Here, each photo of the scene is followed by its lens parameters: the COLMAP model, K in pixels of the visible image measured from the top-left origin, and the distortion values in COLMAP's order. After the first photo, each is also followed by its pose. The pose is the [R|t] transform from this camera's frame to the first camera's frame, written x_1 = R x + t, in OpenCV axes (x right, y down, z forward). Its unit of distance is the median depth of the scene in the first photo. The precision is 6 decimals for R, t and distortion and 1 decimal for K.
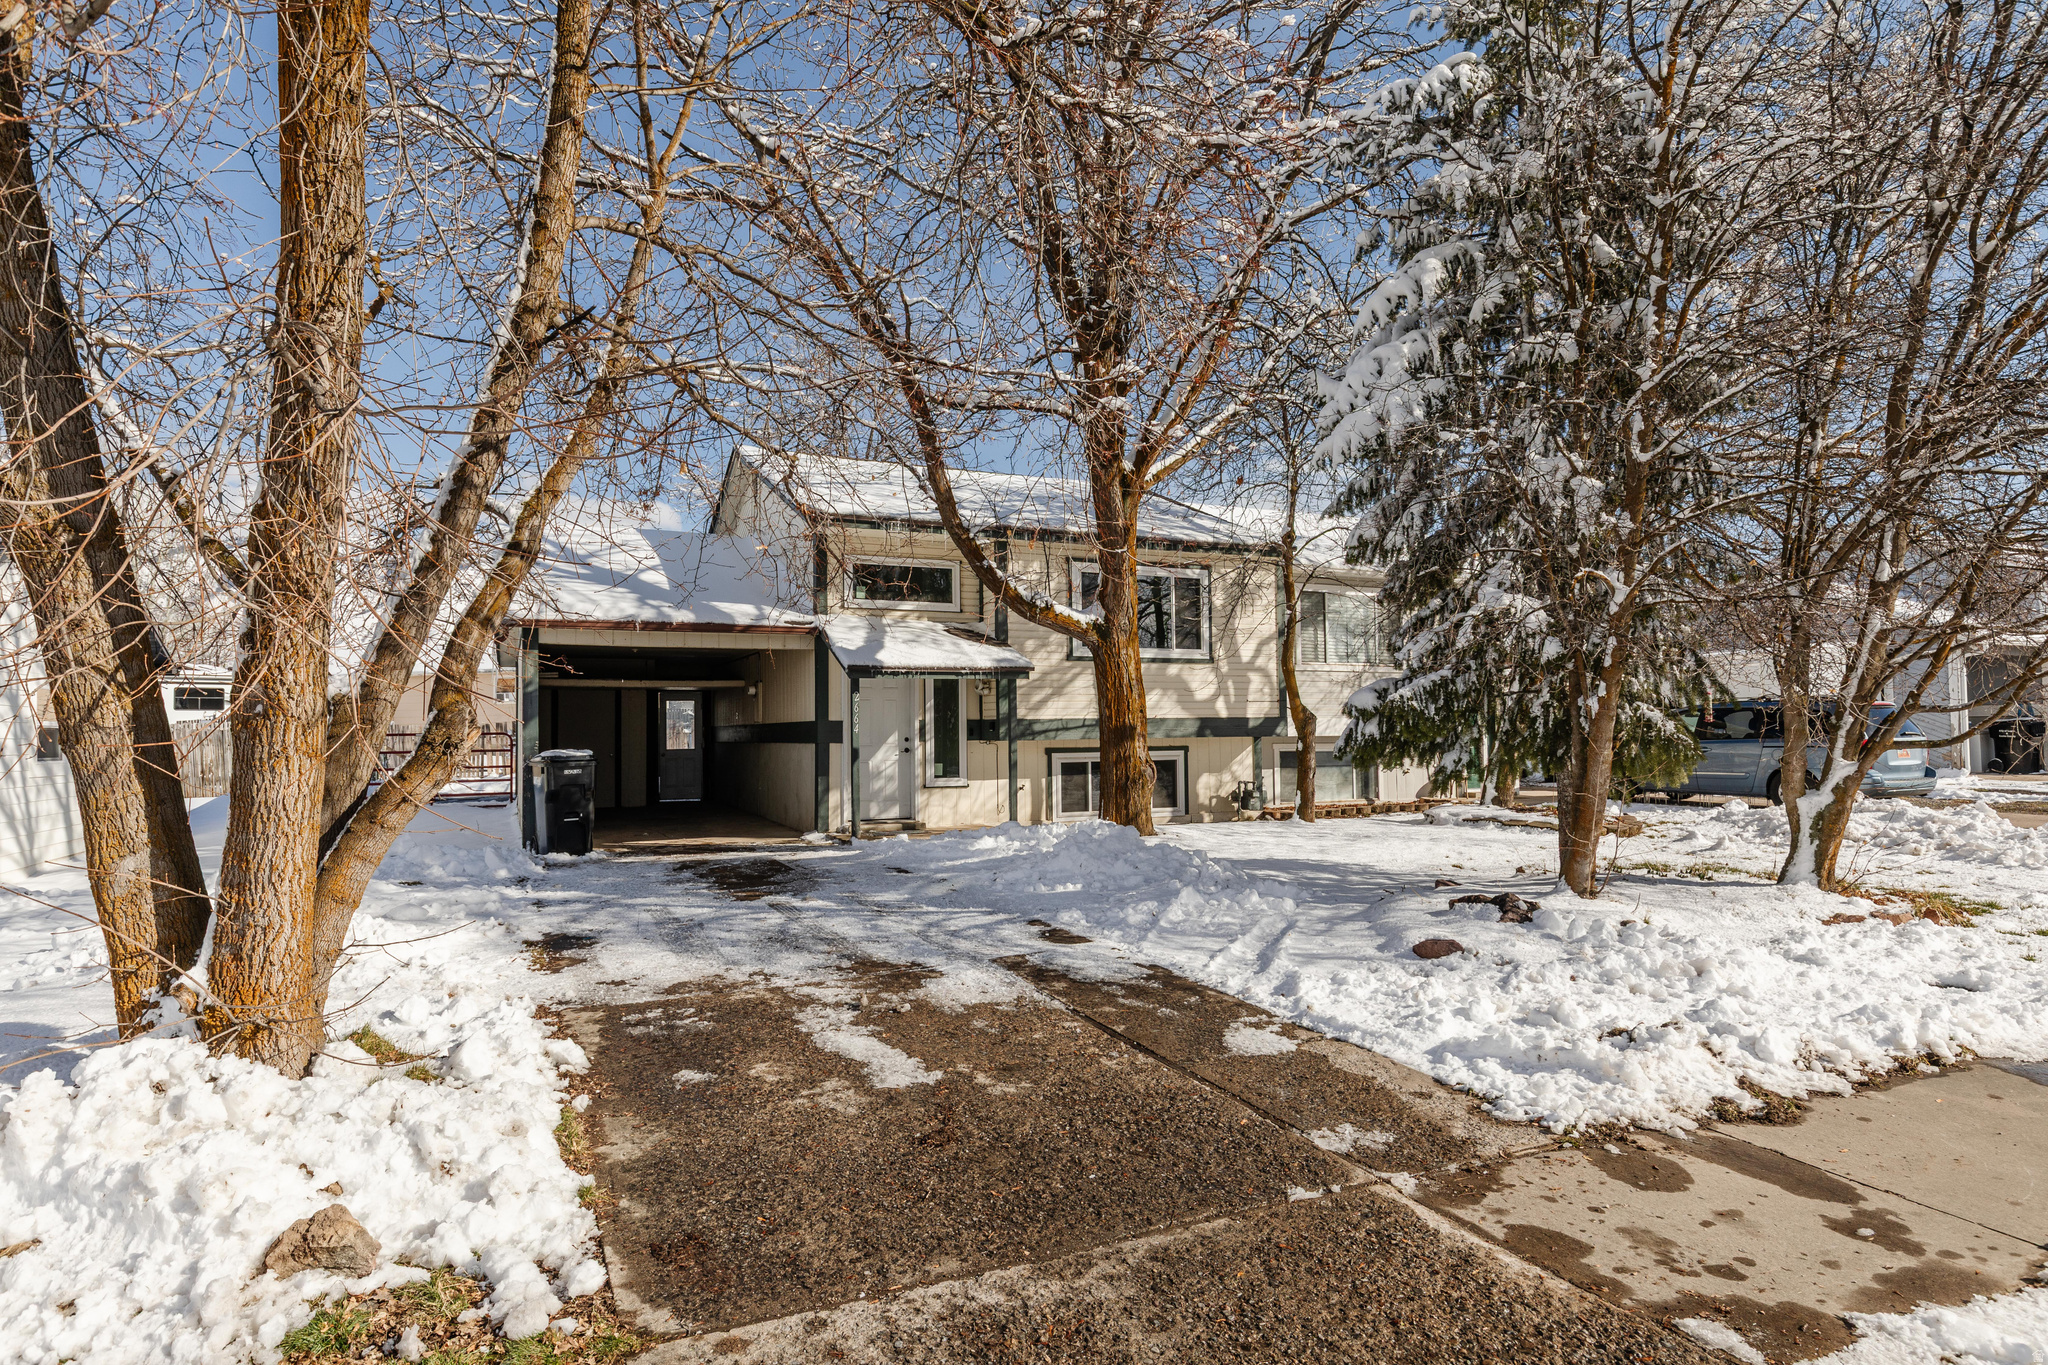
lens RADIAL K [[1144.2, 0, 1027.5], [0, 1144.2, 691.6], [0, 0, 1]] dist [0.003091, 0.000491]
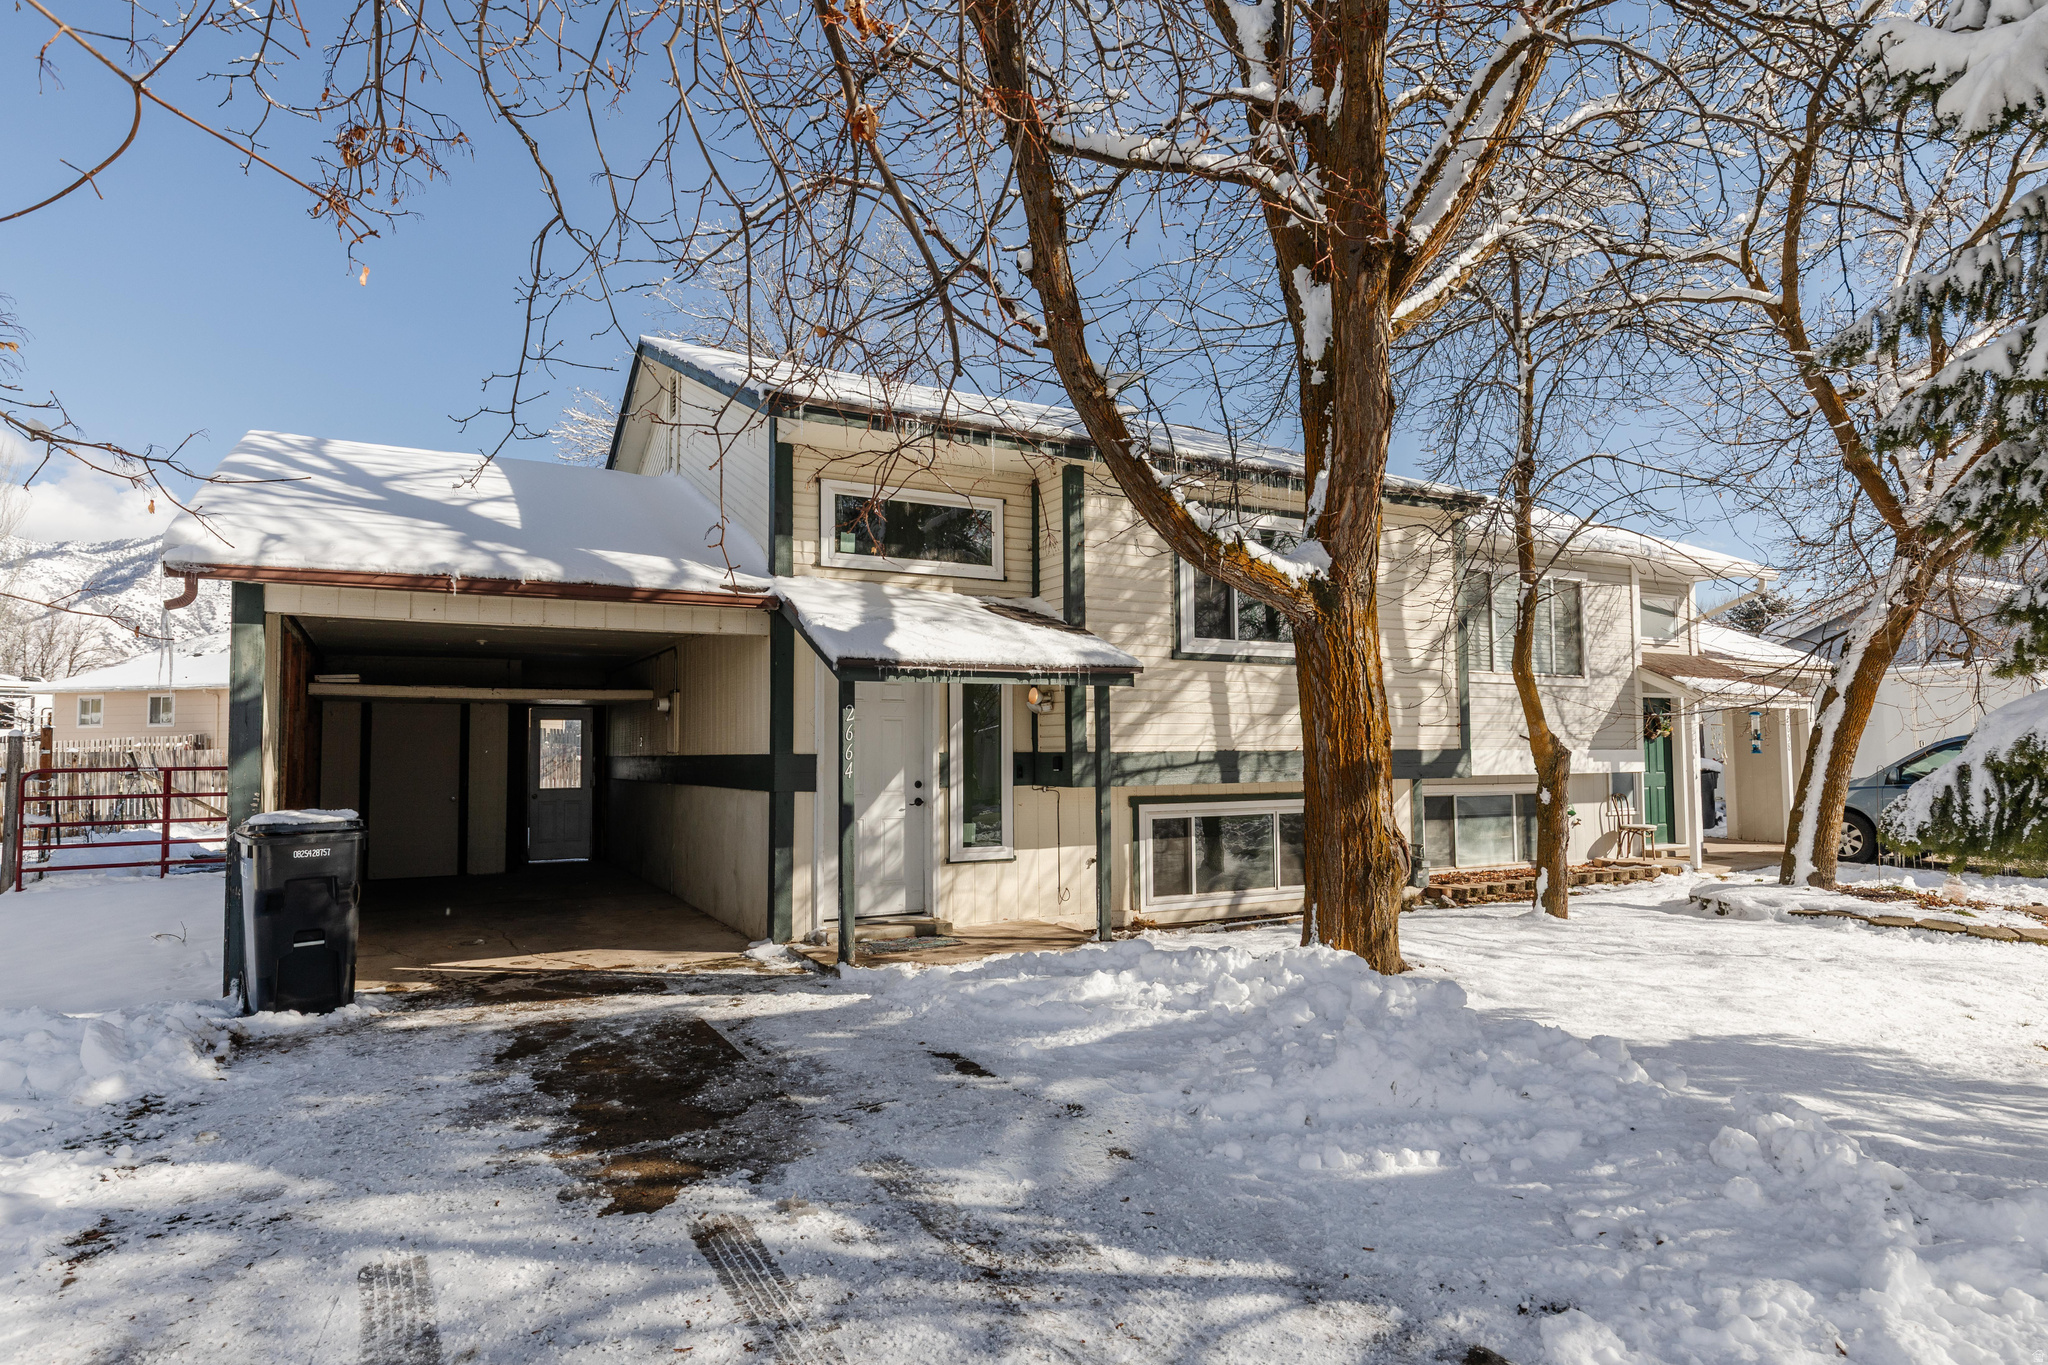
lens RADIAL K [[1144.2, 0, 1022.4], [0, 1144.2, 688.6], [0, 0, 1]] dist [0.003091, 0.000491]
pose [[0.997785, 0.007545, 0.066096, -0.093979], [-0.006129, 0.999748, -0.021593, 0.003477], [-0.066242, 0.021140, 0.997580, 0.394801]]
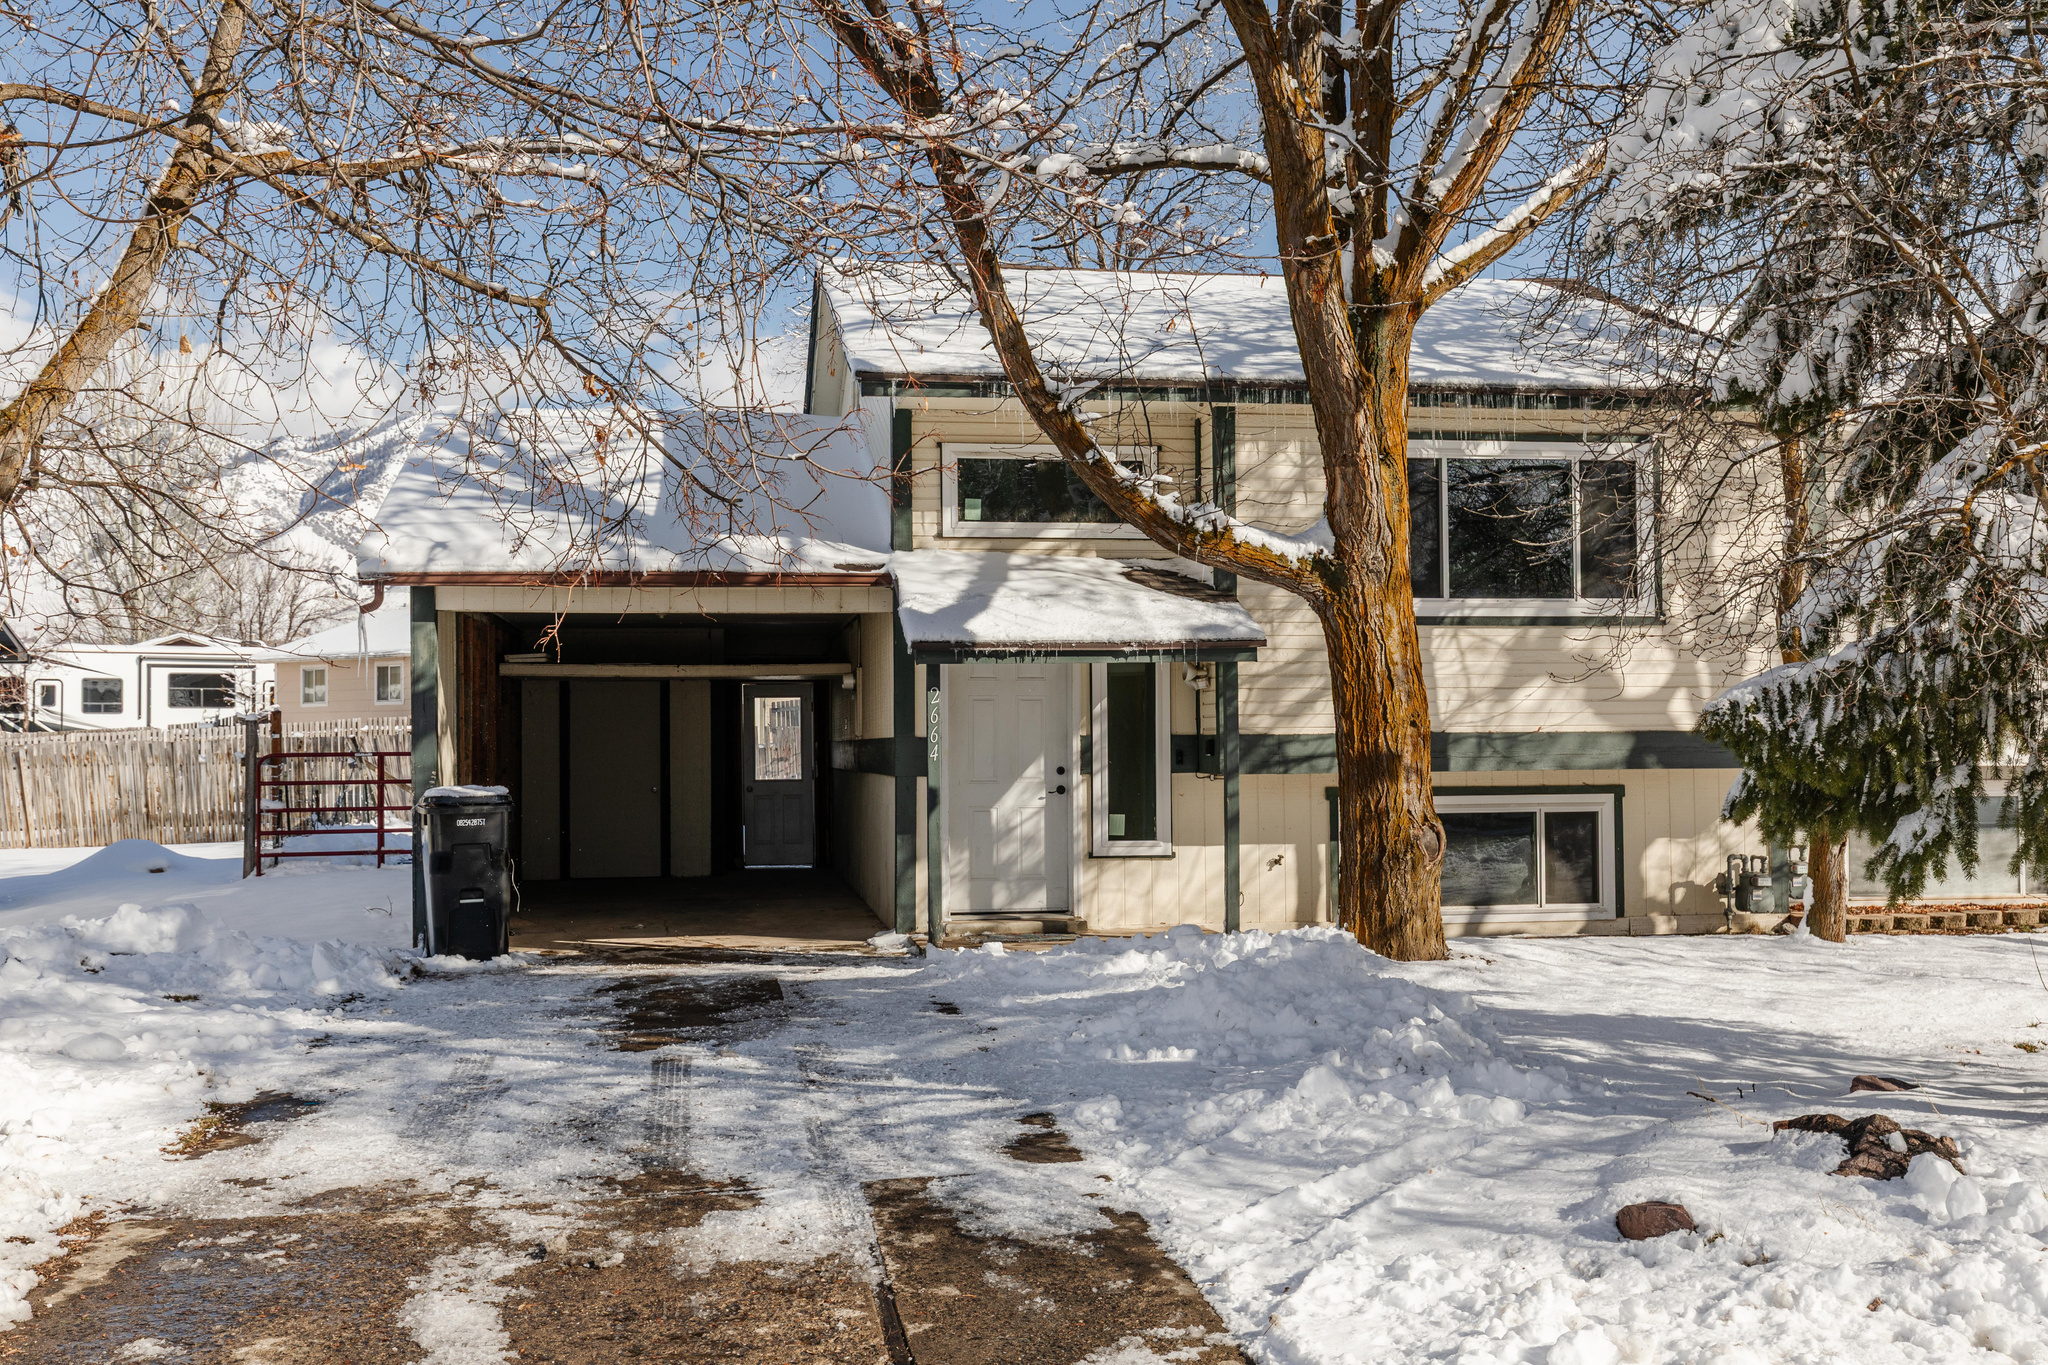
lens RADIAL K [[2069.6, 0, 1010.5], [0, 2069.6, 692.3], [0, 0, 1]] dist [0.011120, 0.000000]
pose [[0.957473, -0.003643, -0.288501, 0.167569], [0.007088, 0.999916, 0.010897, -0.007741], [0.288437, -0.012478, 0.957417, 0.029592]]
